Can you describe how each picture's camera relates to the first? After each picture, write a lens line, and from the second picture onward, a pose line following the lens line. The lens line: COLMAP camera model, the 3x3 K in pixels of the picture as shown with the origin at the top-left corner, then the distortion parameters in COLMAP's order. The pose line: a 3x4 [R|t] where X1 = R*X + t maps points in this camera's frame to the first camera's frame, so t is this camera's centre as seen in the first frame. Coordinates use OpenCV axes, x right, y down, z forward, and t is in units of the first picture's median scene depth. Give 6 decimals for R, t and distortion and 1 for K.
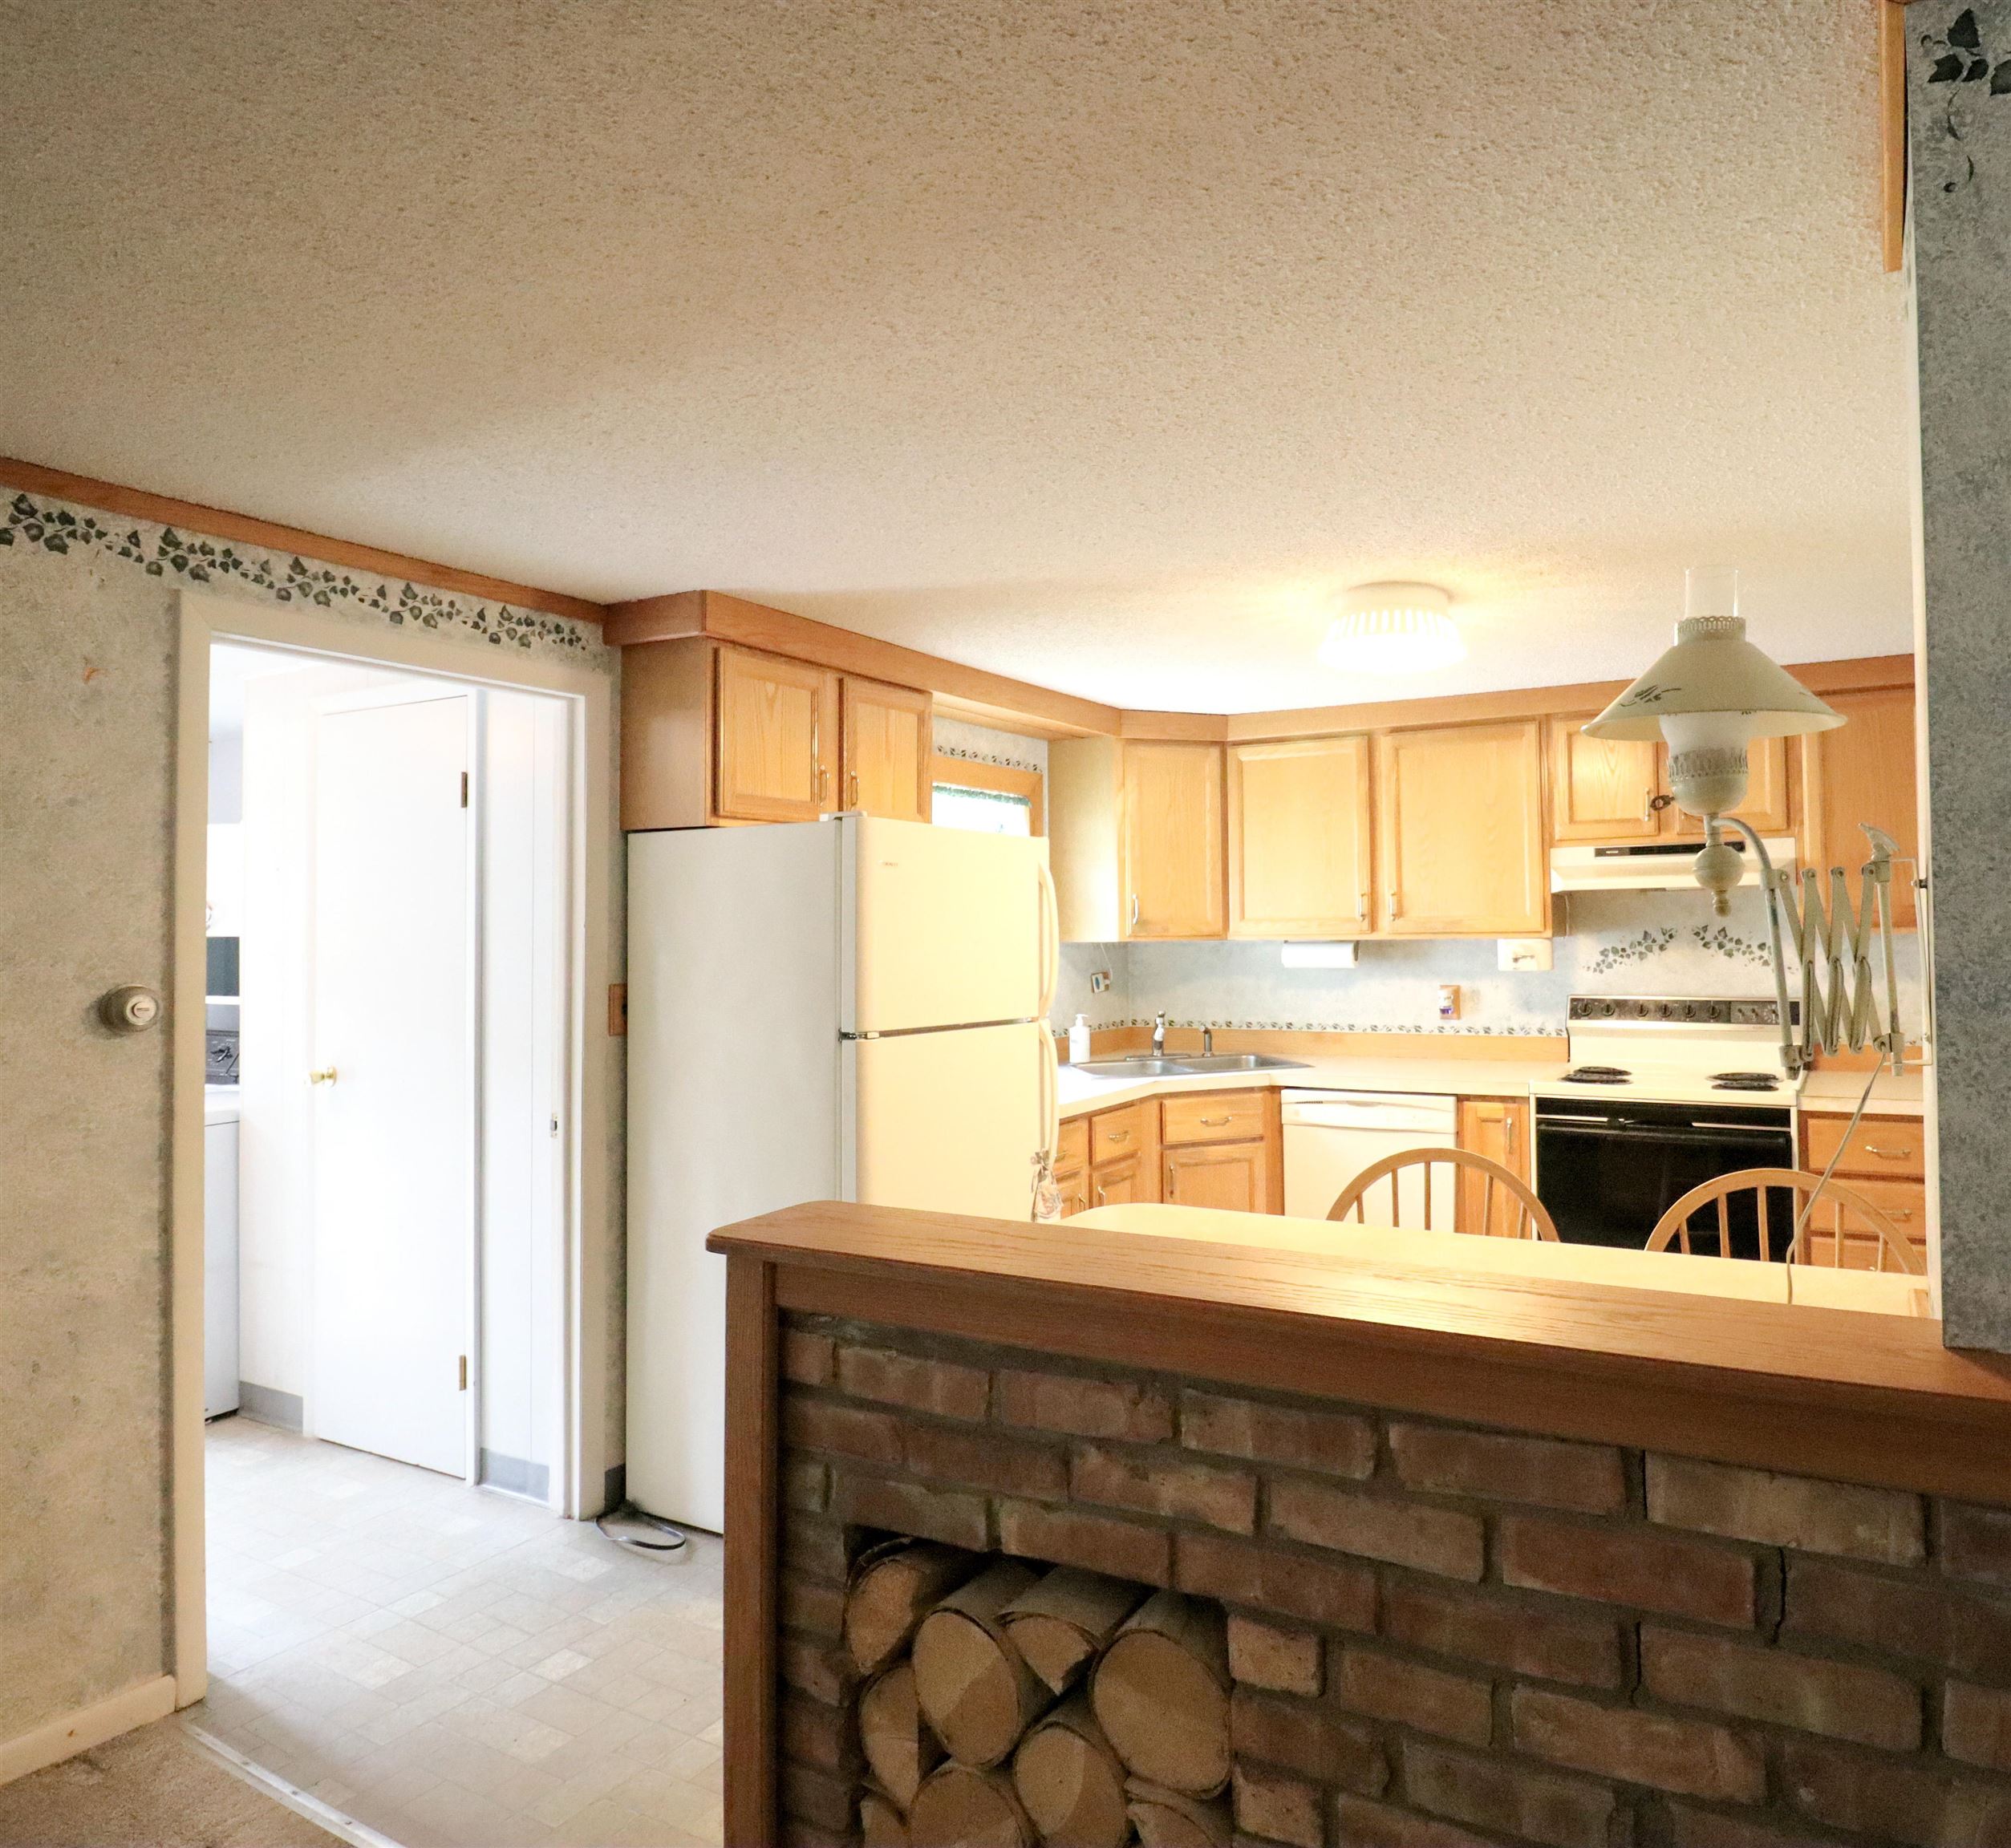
lens RADIAL K [[1132.8, 0, 1012.5], [0, 1132.8, 931.0], [0, 0, 1]] dist [-0.004483, -0.002331]
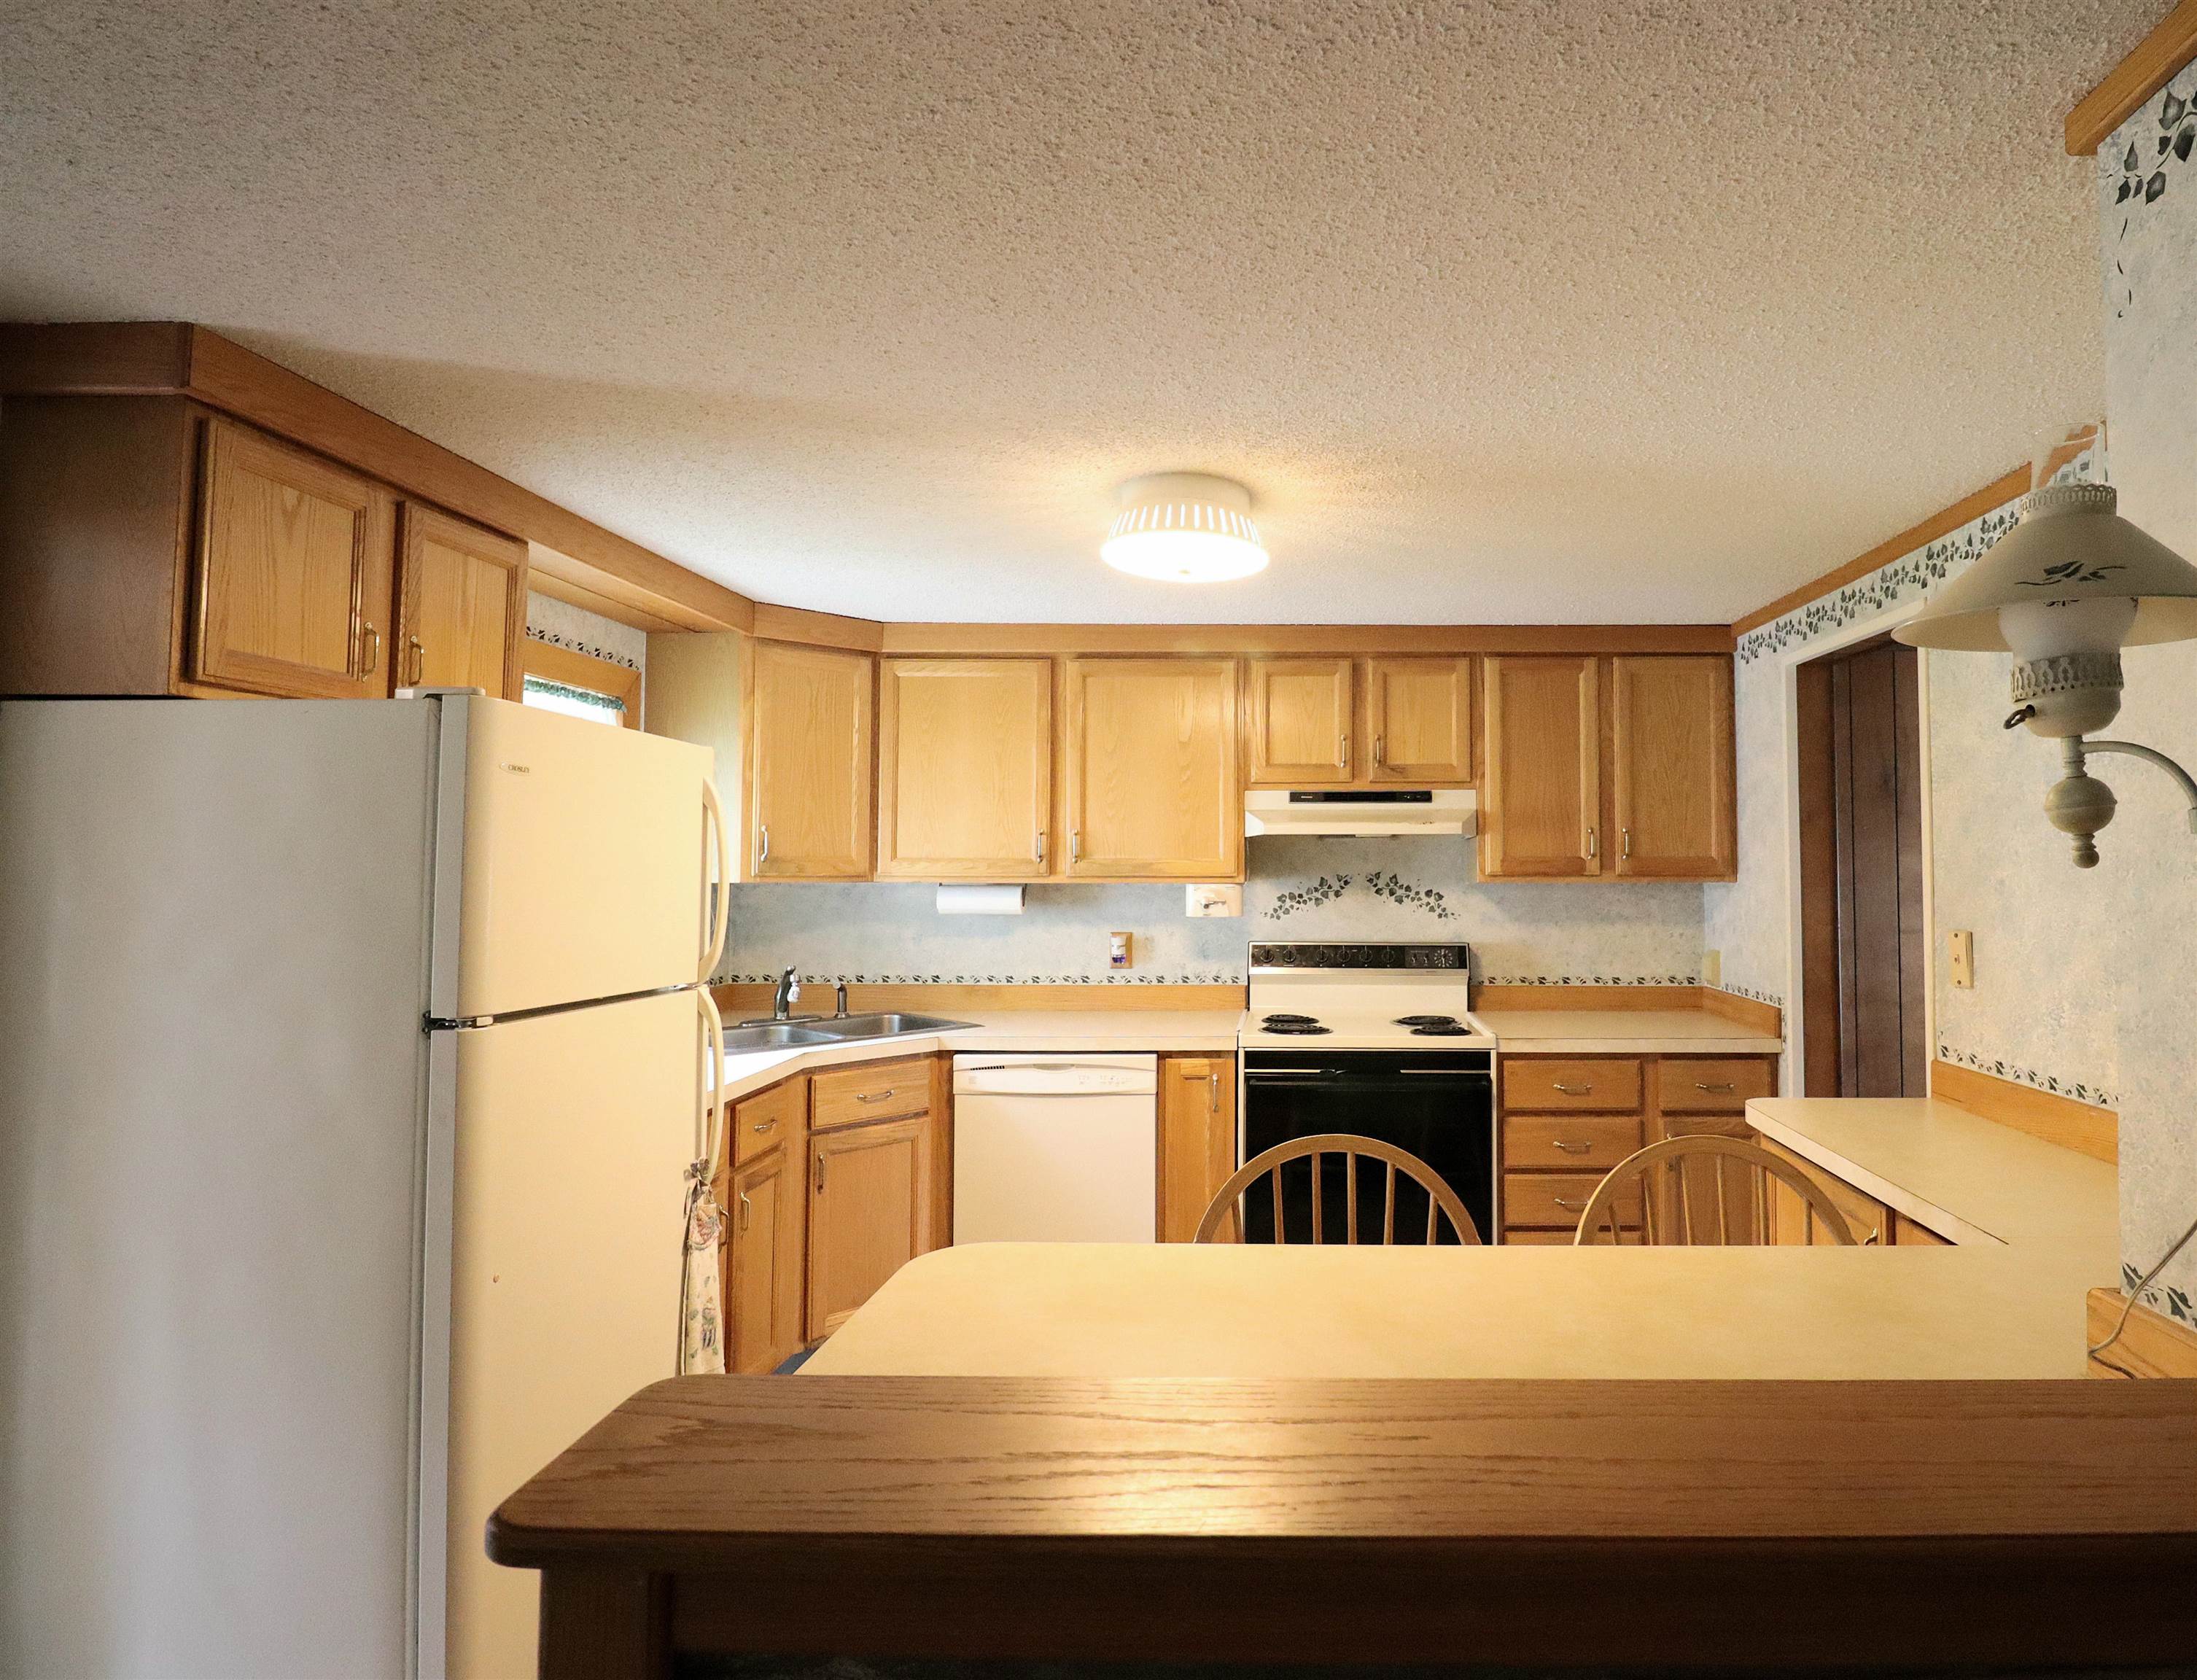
lens RADIAL K [[1175.2, 0, 1105.4], [0, 1175.2, 845.2], [0, 0, 1]] dist [-0.019912, -0.006095]
pose [[0.881898, 0.022994, 0.470878, -0.105084], [-0.012660, 0.999605, -0.025102, 0.000192], [-0.471269, 0.016176, 0.881841, 0.176372]]
